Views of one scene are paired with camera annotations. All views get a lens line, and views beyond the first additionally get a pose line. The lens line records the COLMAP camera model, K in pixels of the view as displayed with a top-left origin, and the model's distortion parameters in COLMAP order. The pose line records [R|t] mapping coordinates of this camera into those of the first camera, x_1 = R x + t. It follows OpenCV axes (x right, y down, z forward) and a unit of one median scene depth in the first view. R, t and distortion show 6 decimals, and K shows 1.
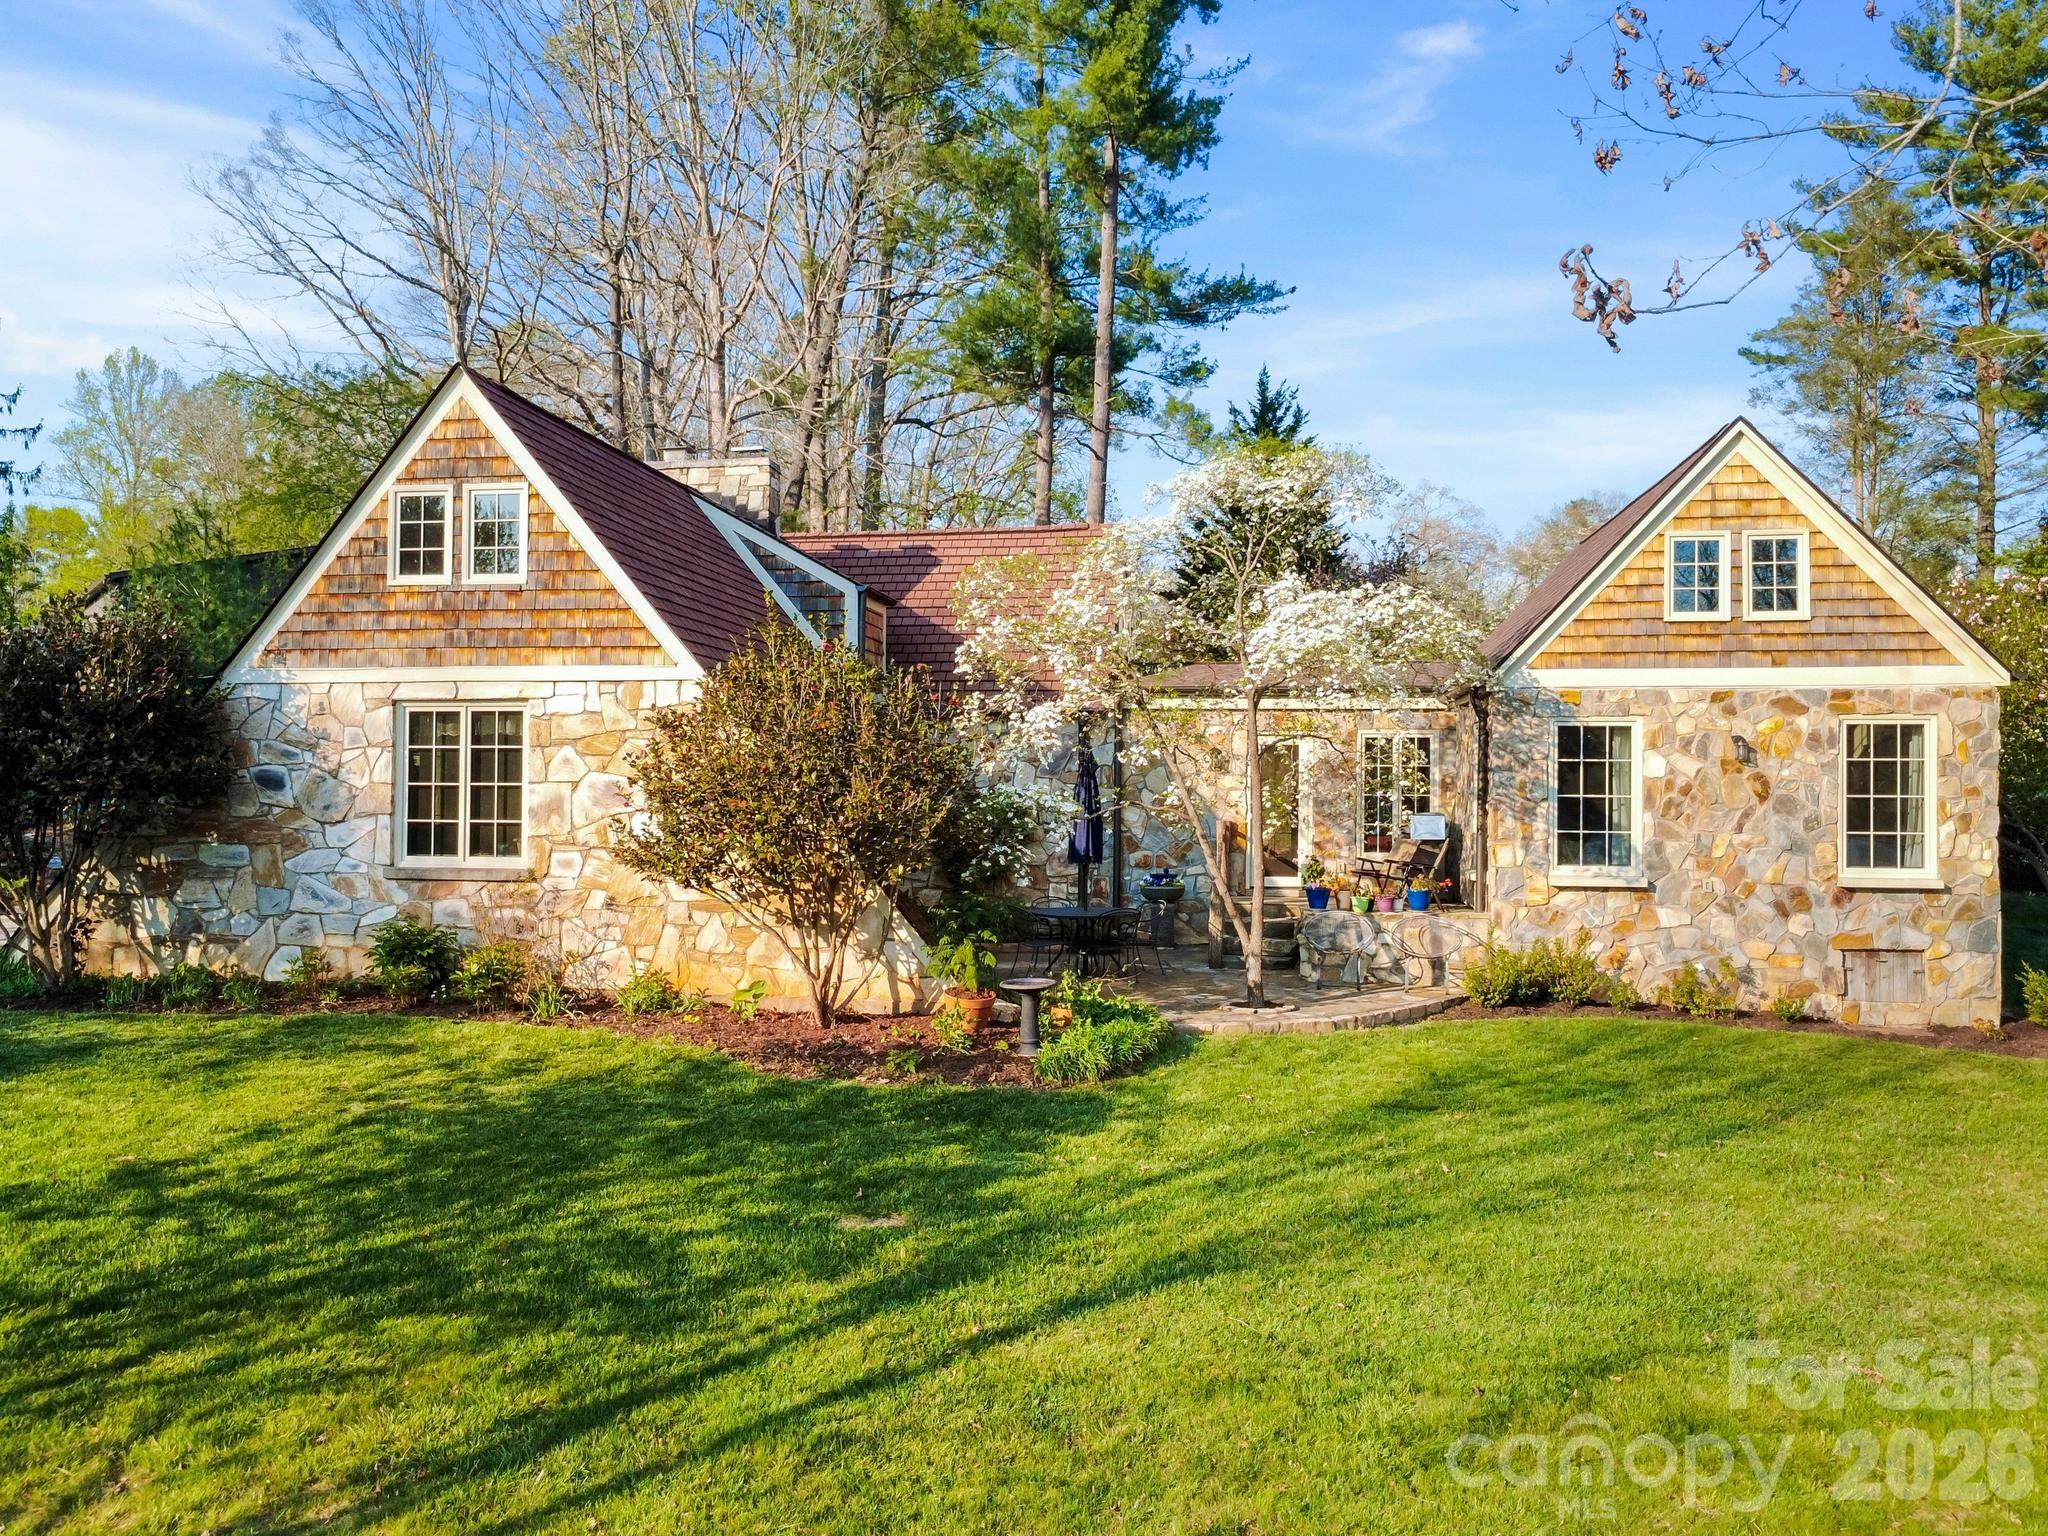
lens RADIAL K [[1499.5, 0, 1024.0], [0, 1499.5, 768.0], [0, 0, 1]] dist [0.001167, 0.008709]
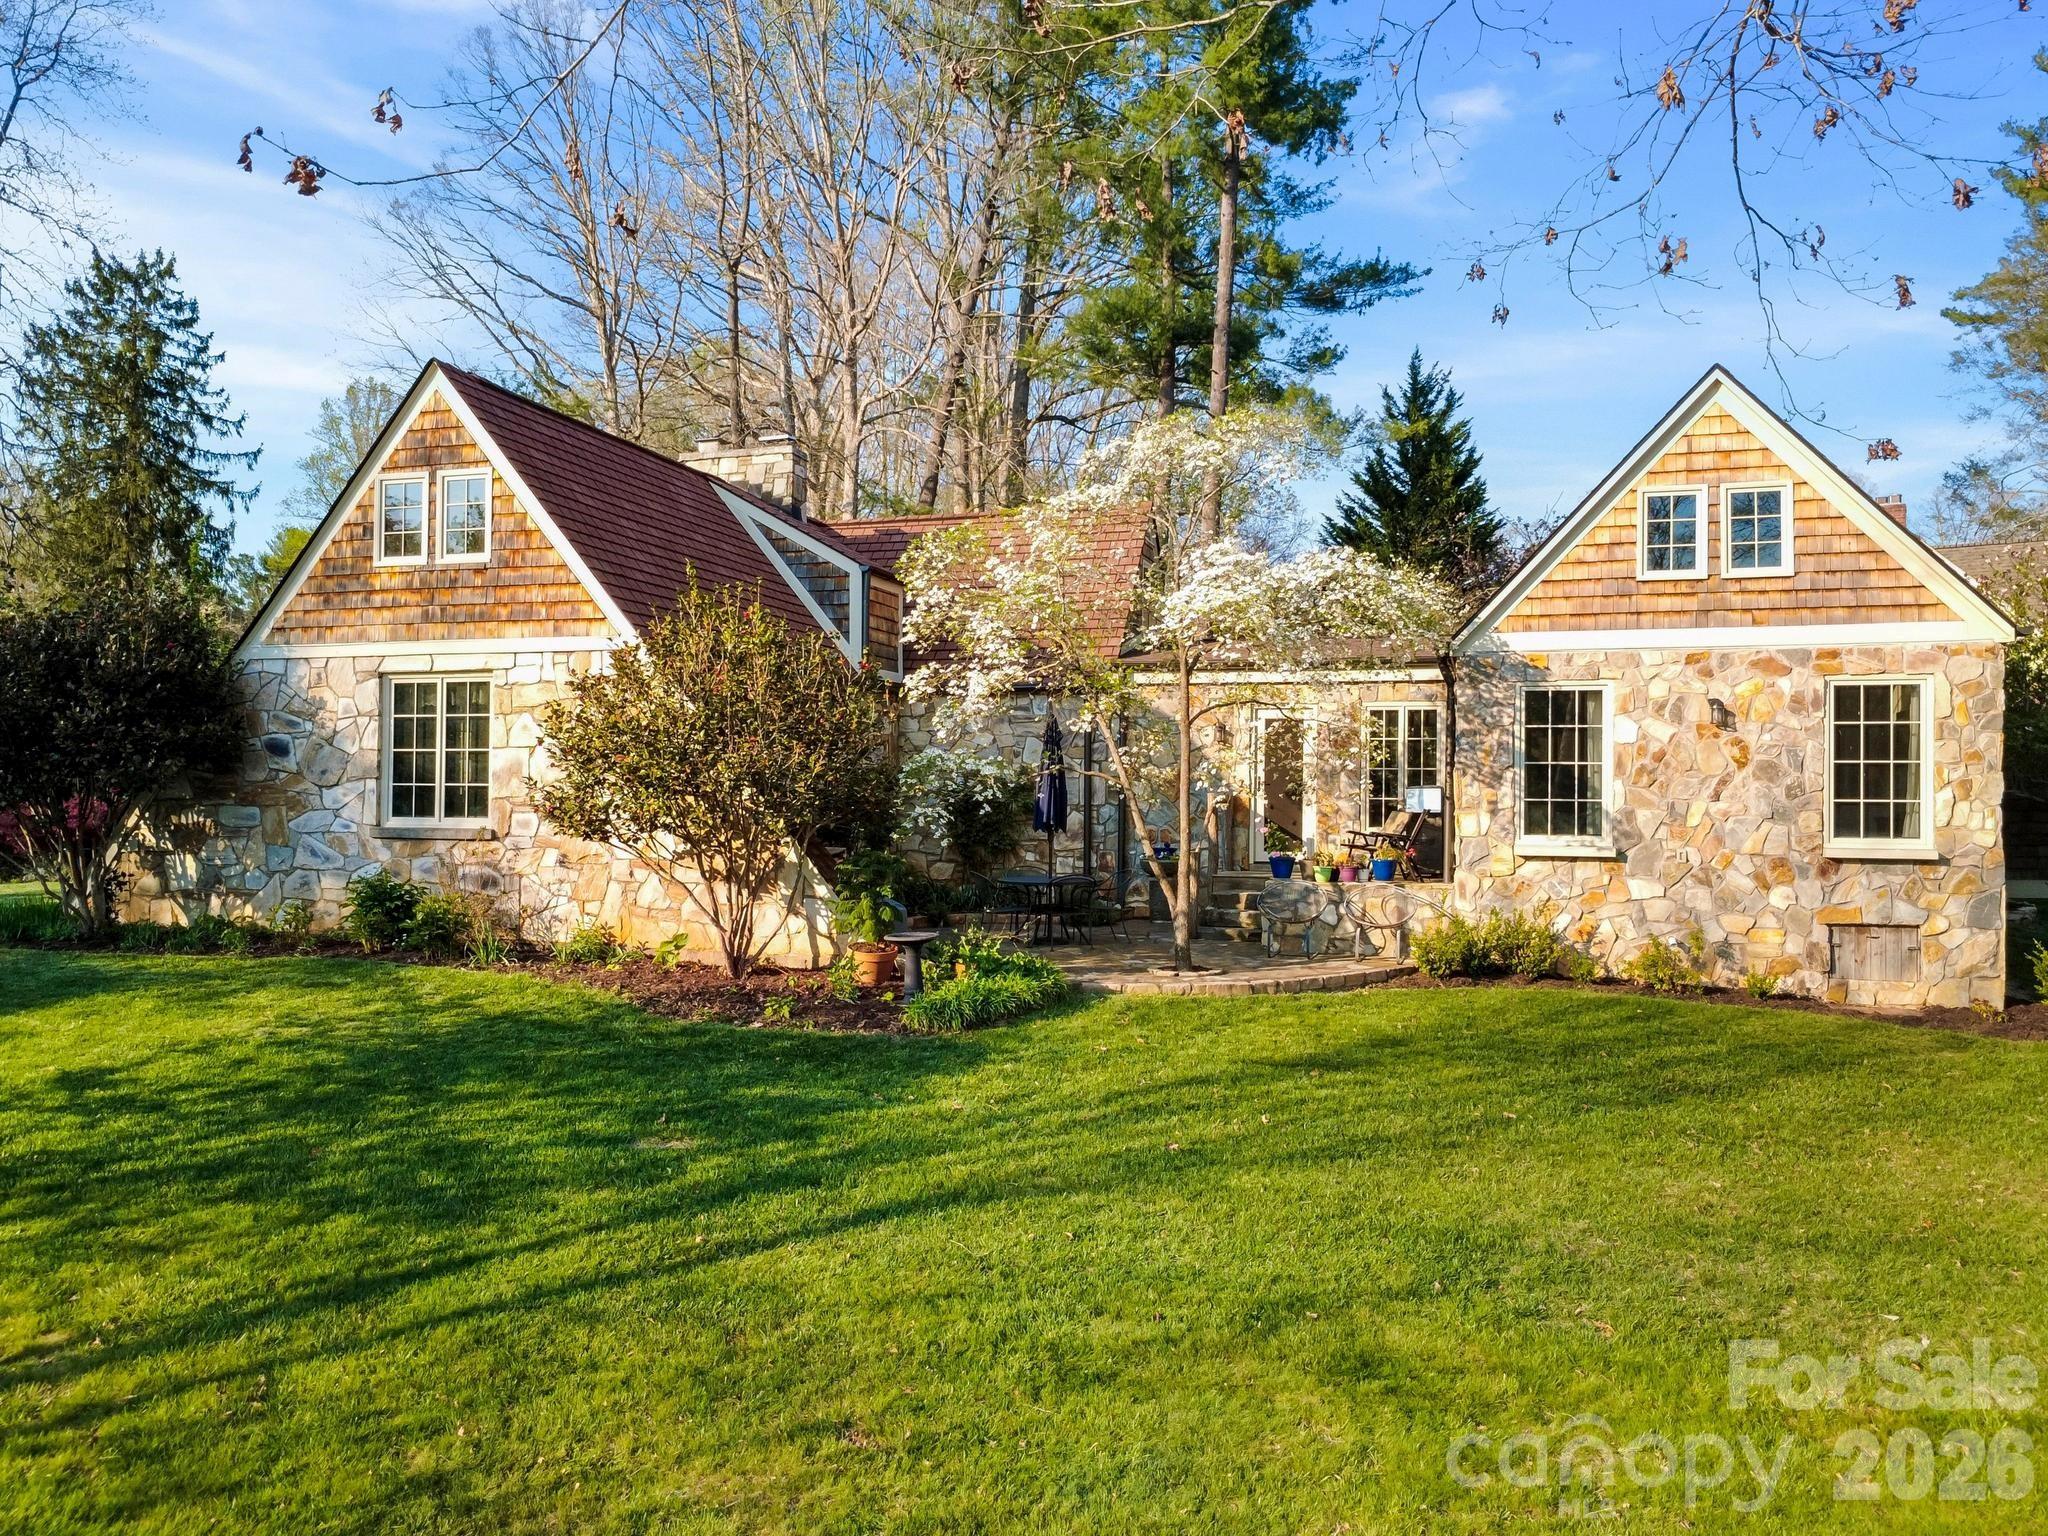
lens RADIAL K [[1499.5, 0, 1024.0], [0, 1499.5, 768.0], [0, 0, 1]] dist [0.001167, 0.008709]
pose [[0.990050, -0.001222, -0.140712, 0.177468], [0.000950, 0.999998, -0.002001, 0.024195], [0.140714, 0.001847, 0.990049, -0.005070]]
